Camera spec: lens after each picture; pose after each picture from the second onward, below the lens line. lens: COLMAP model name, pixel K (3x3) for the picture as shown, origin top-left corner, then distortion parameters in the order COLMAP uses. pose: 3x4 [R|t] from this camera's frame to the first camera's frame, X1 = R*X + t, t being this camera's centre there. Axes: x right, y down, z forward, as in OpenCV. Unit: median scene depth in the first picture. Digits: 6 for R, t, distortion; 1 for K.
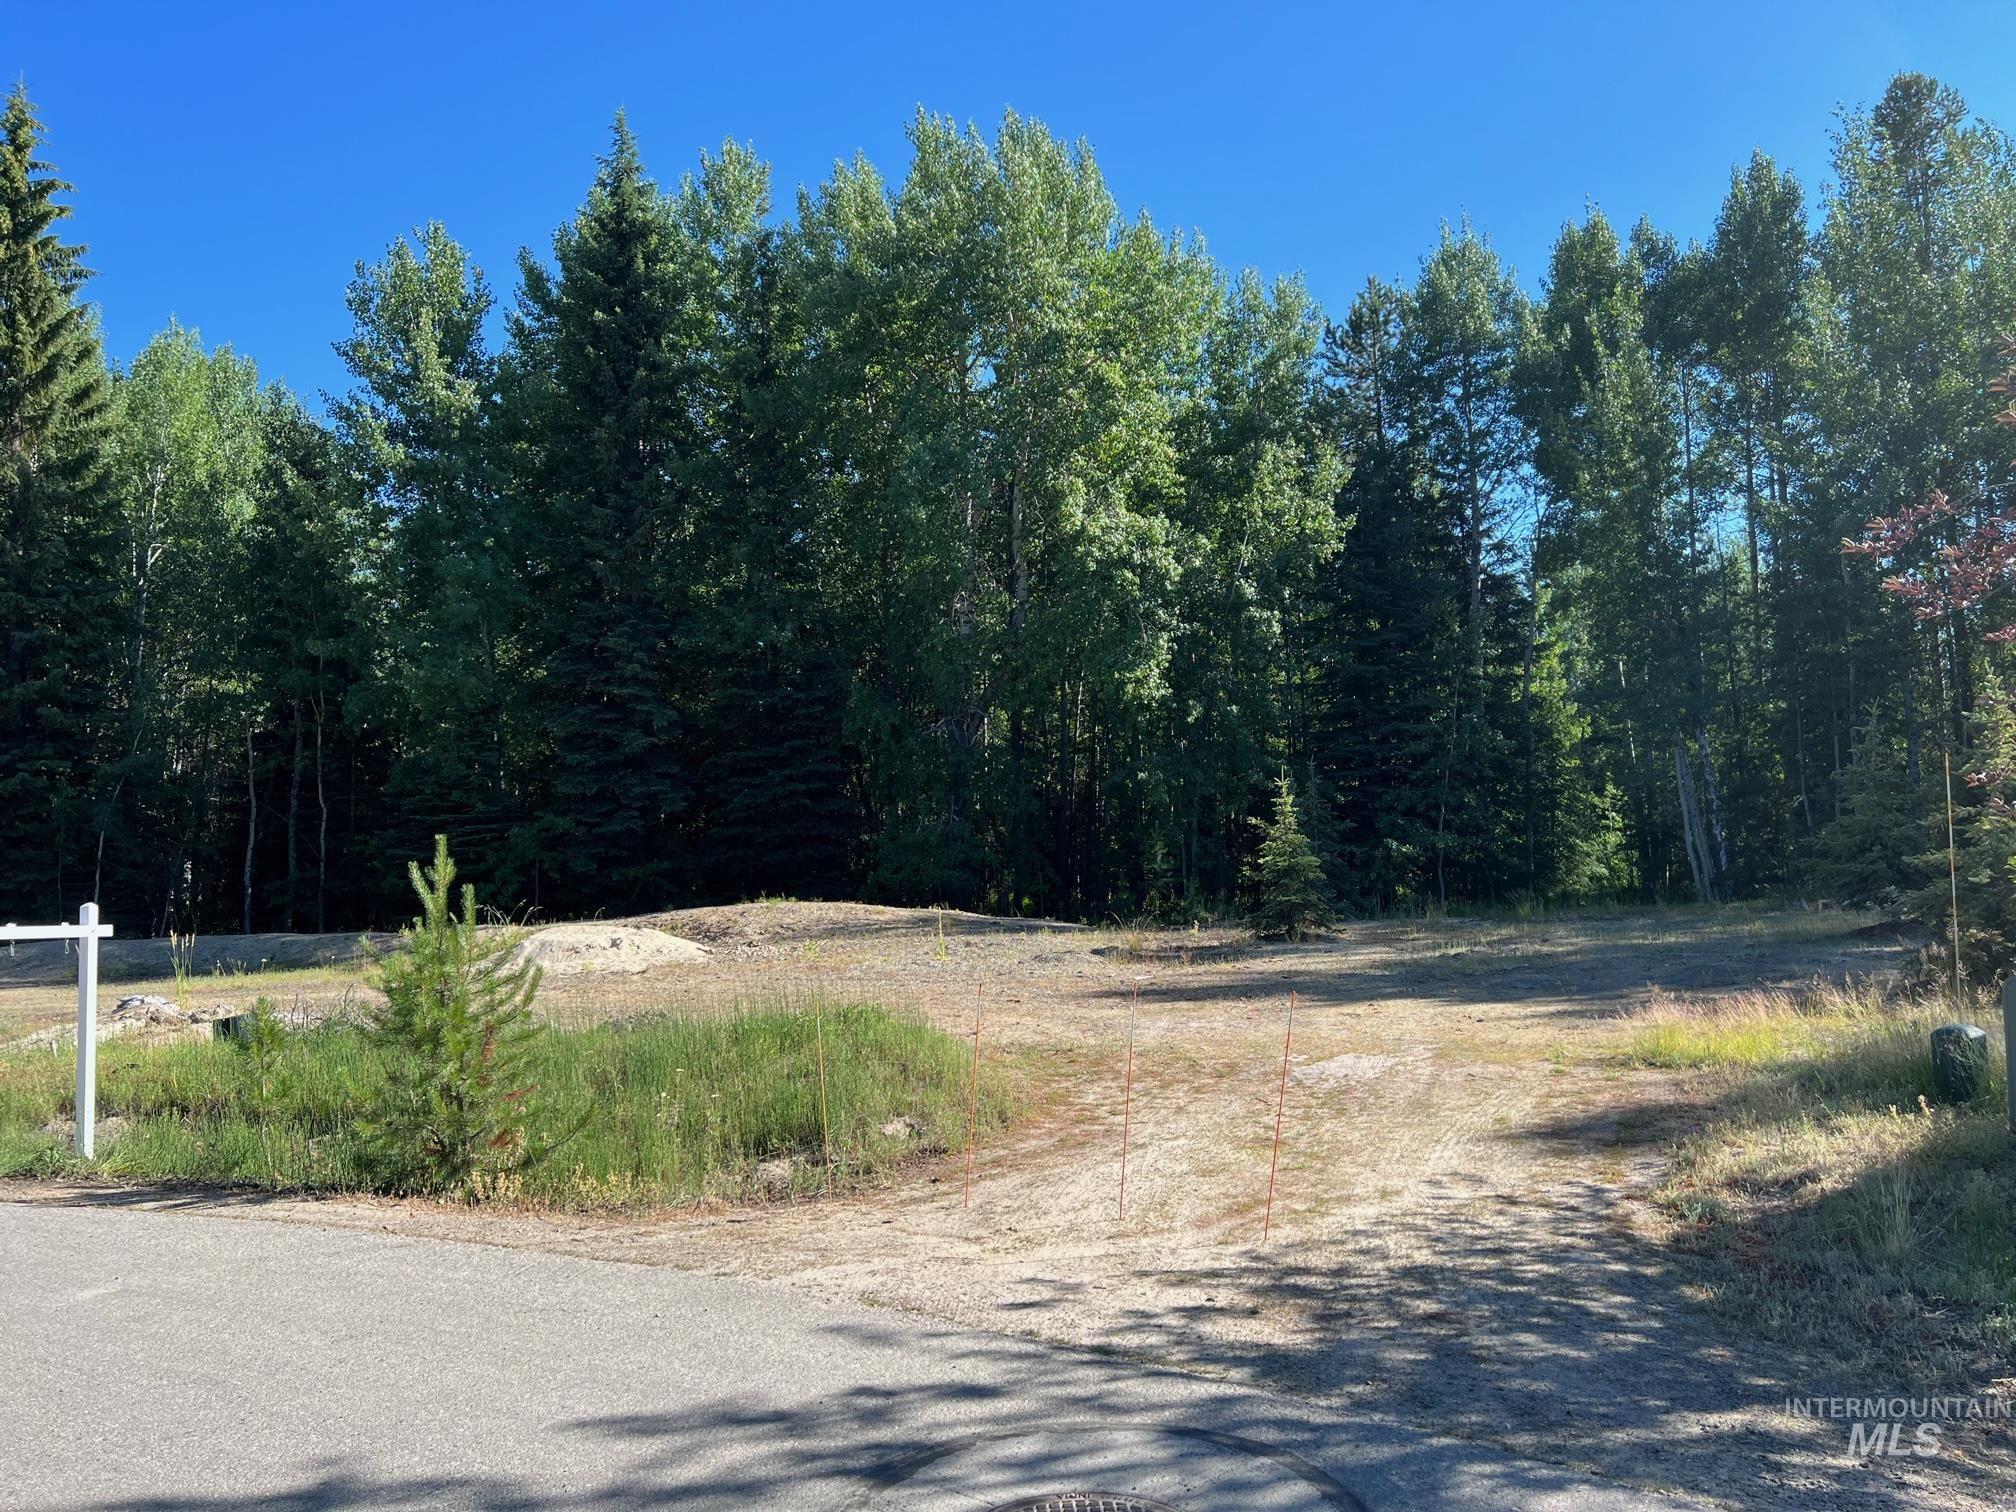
lens RADIAL K [[1484.2, 0, 1003.9], [0, 1484.2, 787.6], [0, 0, 1]] dist [0.060694, -0.057155]
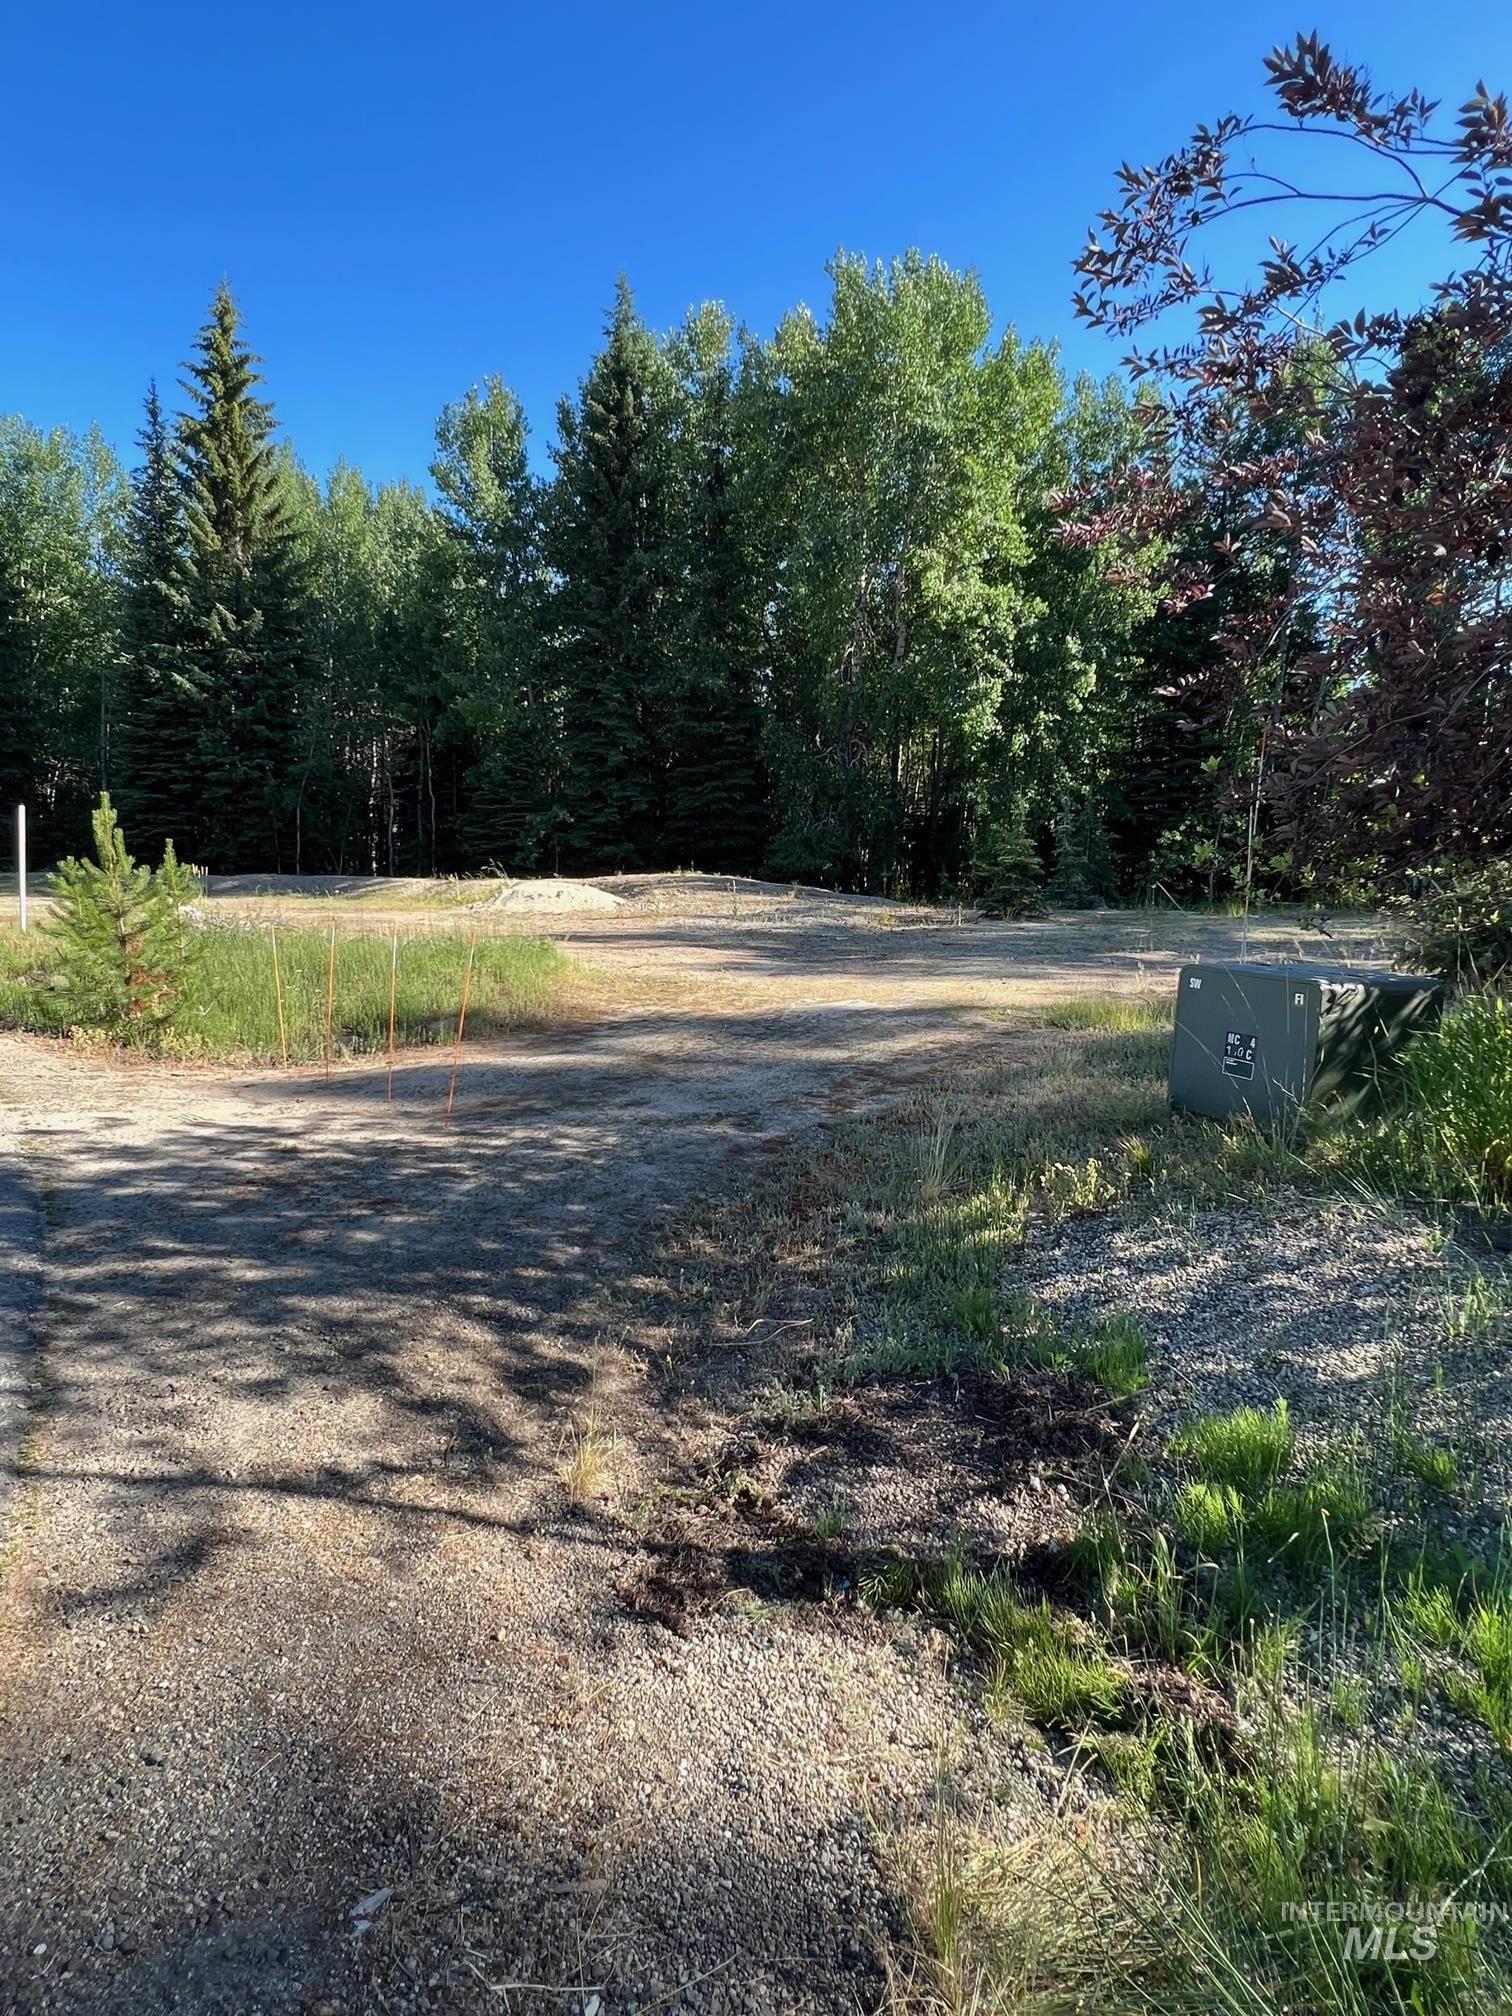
lens RADIAL K [[1011.0, 0, 754.3], [0, 1011.0, 1009.2], [0, 0, 1]] dist [0.004159, 0.003363]
pose [[0.972074, 0.080037, -0.220604, 0.117565], [-0.034829, 0.978837, 0.201658, 0.004858], [0.232076, -0.188343, 0.954289, 0.052303]]
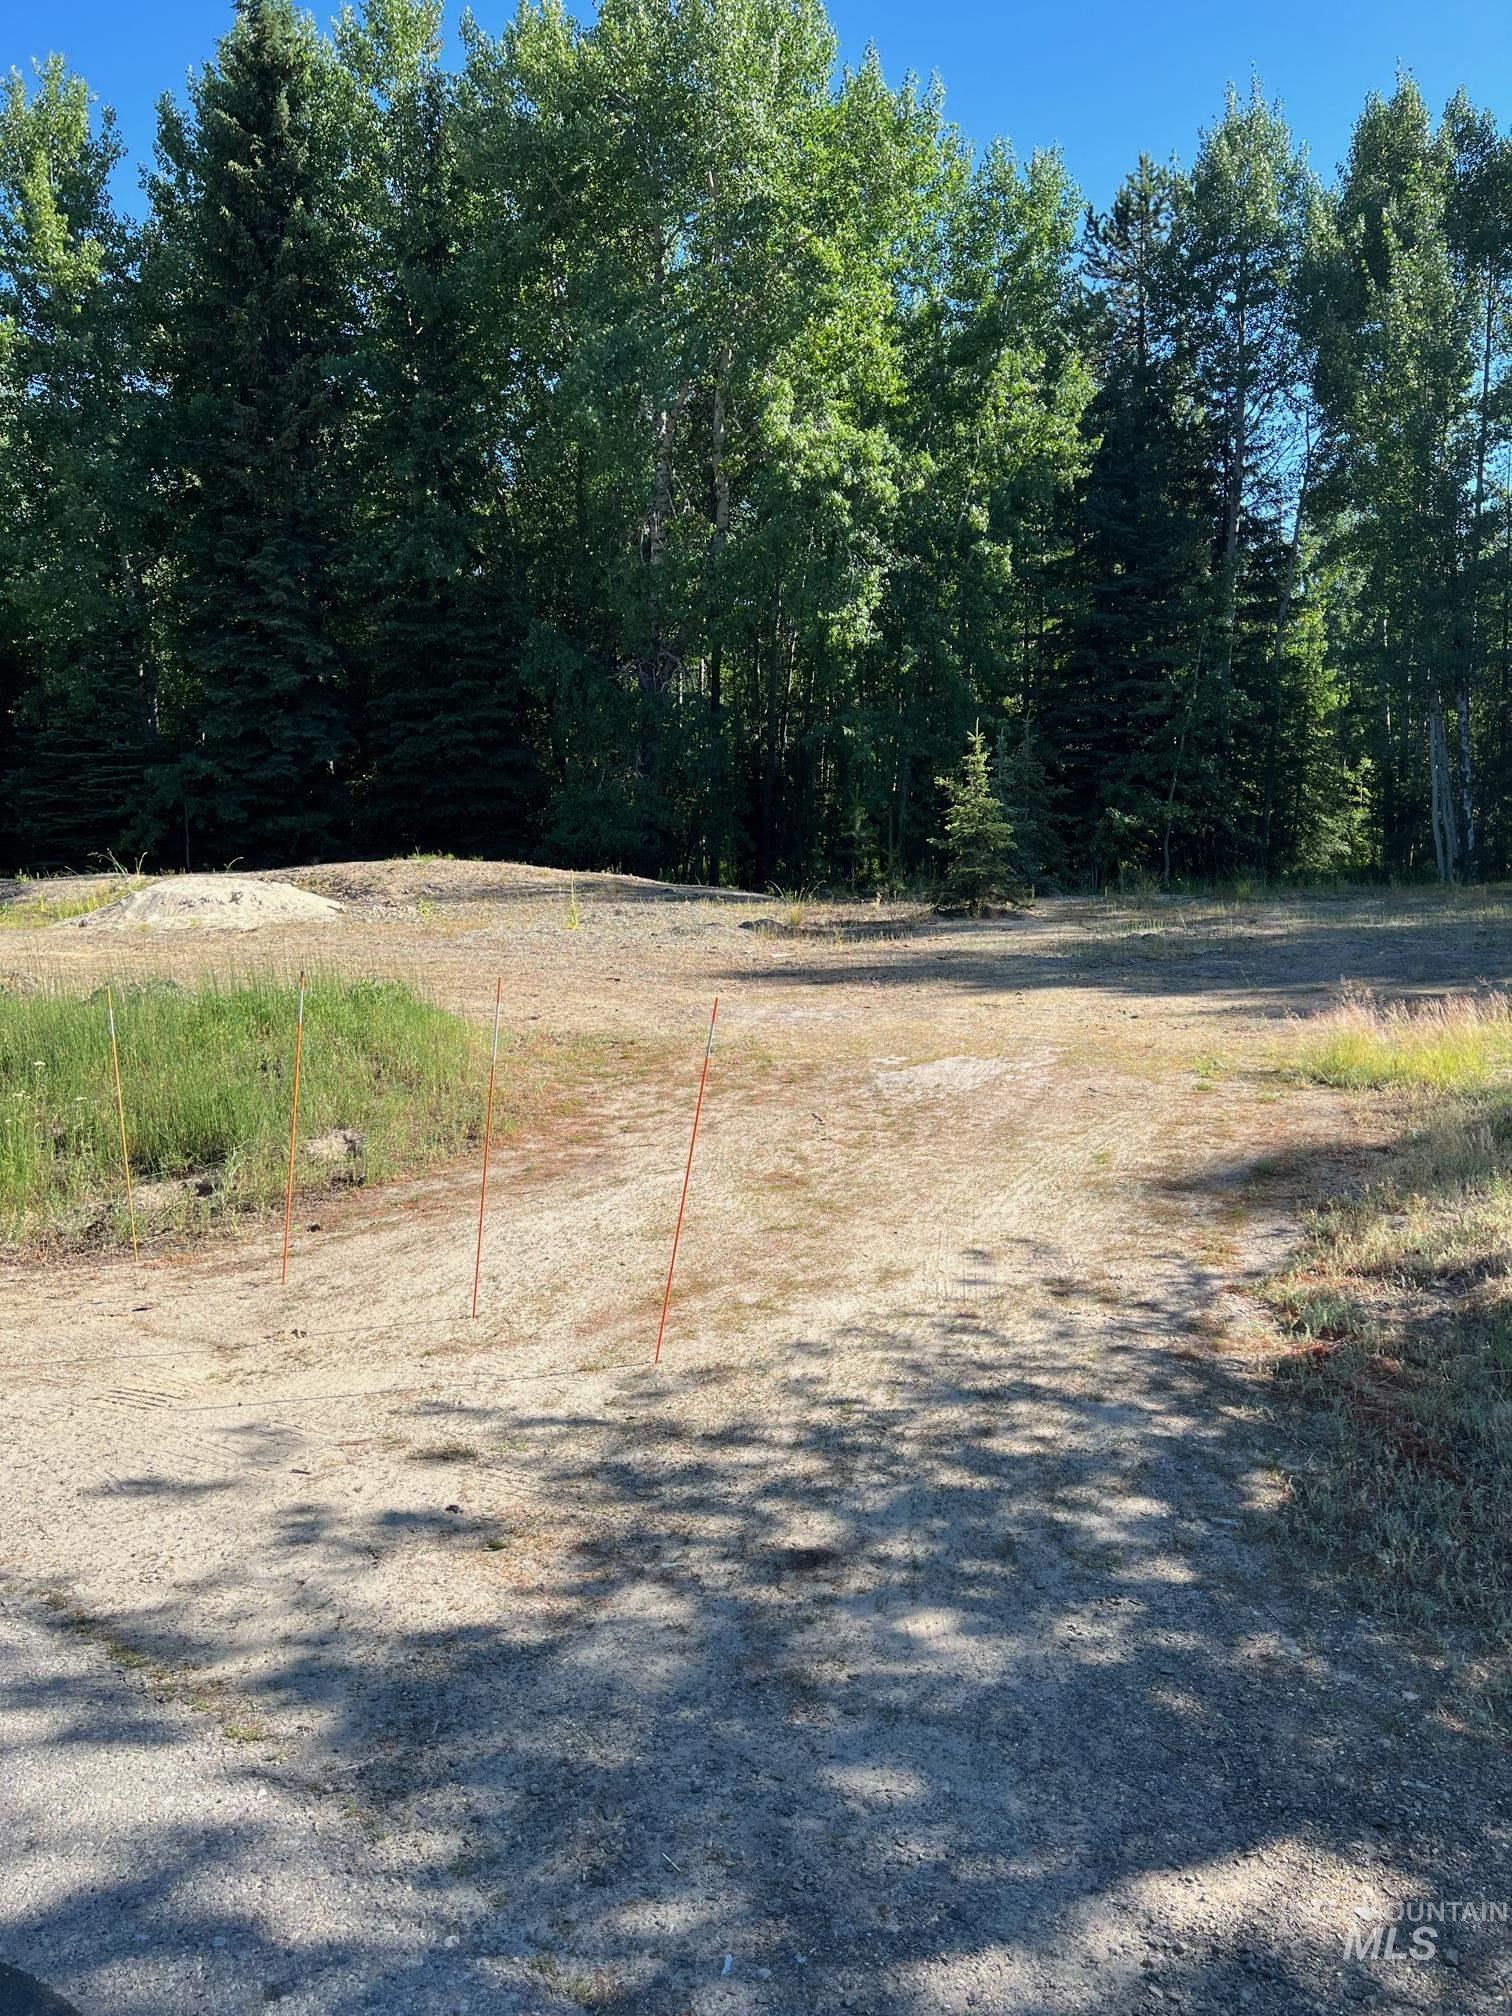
lens RADIAL K [[1484.2, 0, 755.8], [0, 1484.2, 1002.9], [0, 0, 1]] dist [0.060694, -0.057155]
pose [[0.999667, 0.025804, 0.000685, 0.041597], [-0.025565, 0.986057, 0.164435, 0.007037], [0.003568, -0.164397, 0.986388, 0.072780]]
